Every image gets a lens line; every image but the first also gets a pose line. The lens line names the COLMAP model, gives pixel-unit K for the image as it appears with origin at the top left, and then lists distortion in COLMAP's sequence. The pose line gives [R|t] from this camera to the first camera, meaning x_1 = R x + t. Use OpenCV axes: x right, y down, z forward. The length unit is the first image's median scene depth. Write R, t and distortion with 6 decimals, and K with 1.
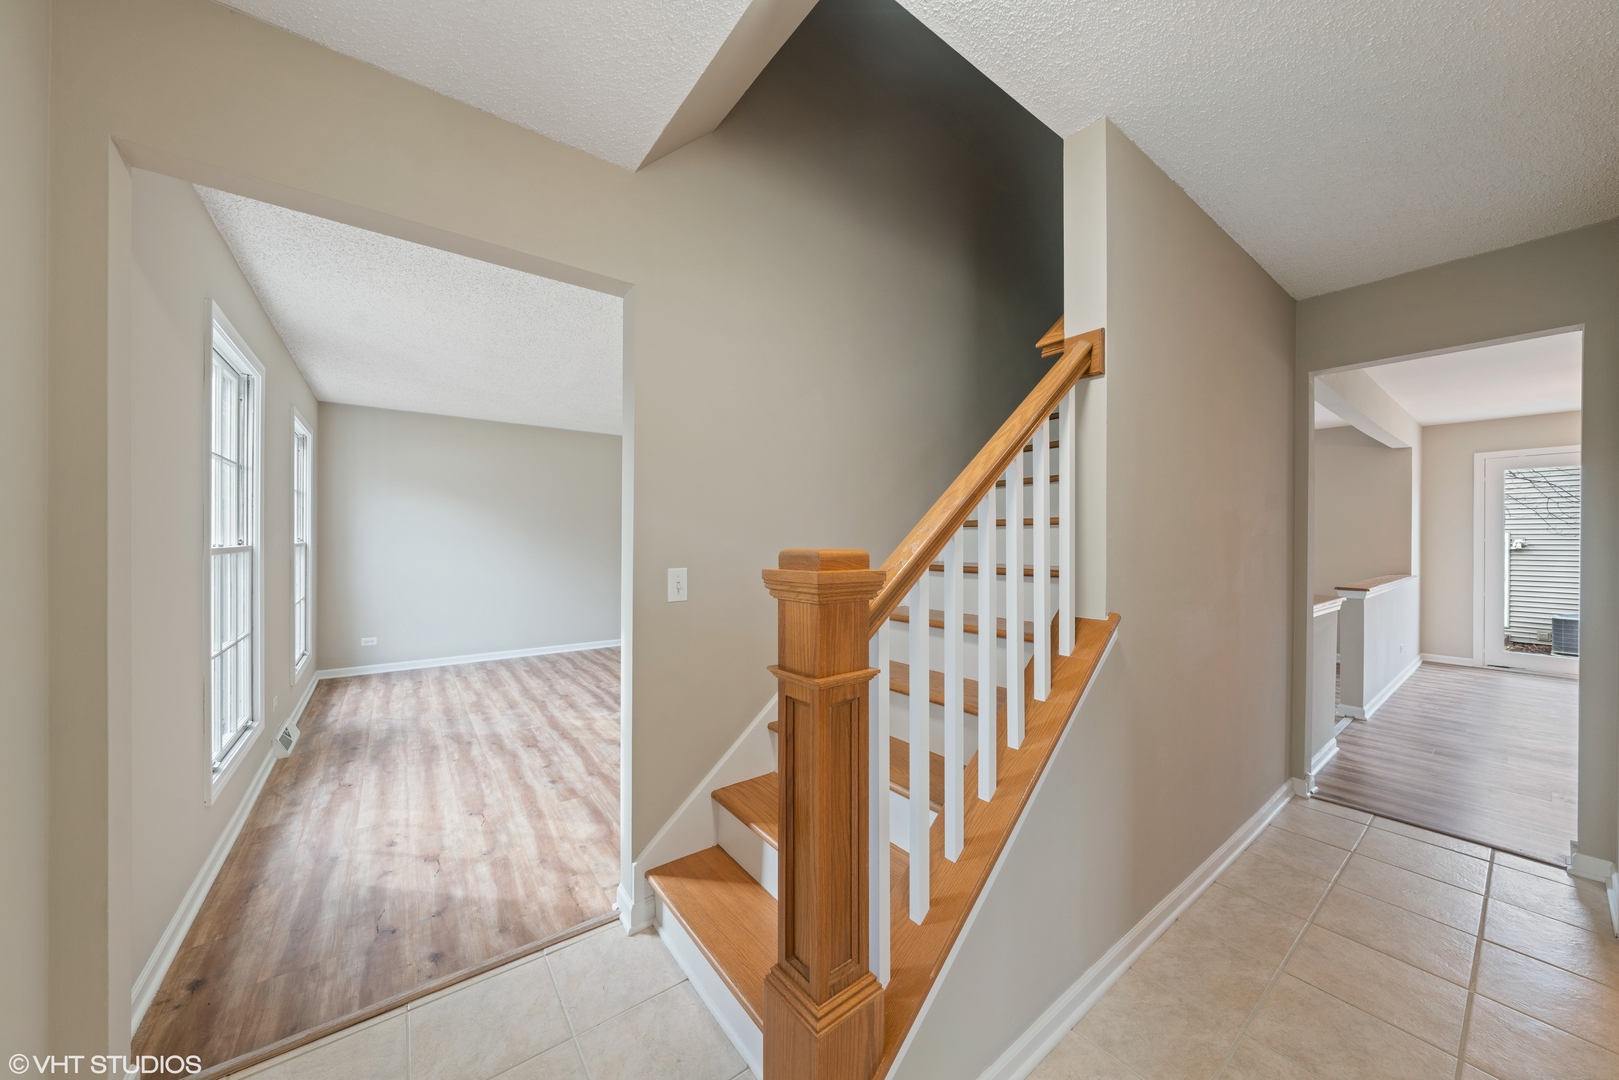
lens RADIAL K [[553.6, 0, 809.5], [0, 553.6, 540.0], [0, 0, 1]] dist [-0.001276, -0.000122]
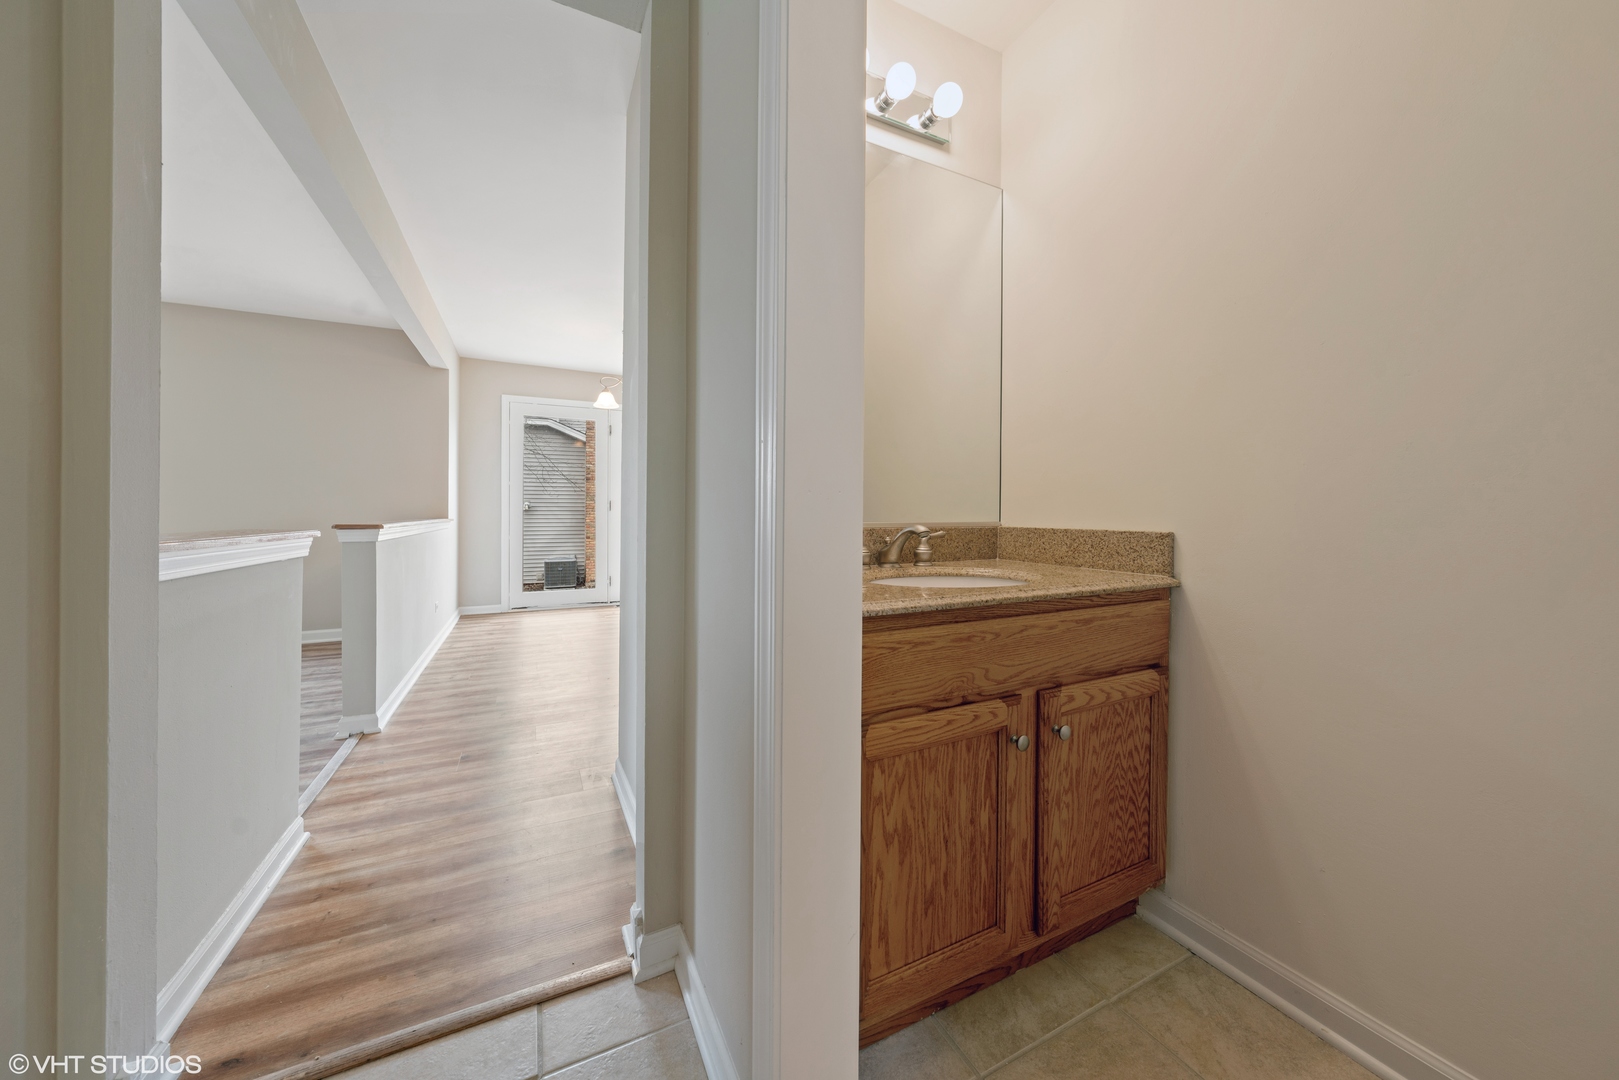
lens RADIAL K [[558.0, 0, 809.0], [0, 558.0, 515.8], [0, 0, 1]] dist [-0.001248, -0.000083]
pose [[0.186045, -0.001893, 0.982539, 0.464733], [-0.002833, 0.999993, 0.002463, 0.073641], [-0.982537, -0.003242, 0.186038, 0.392203]]
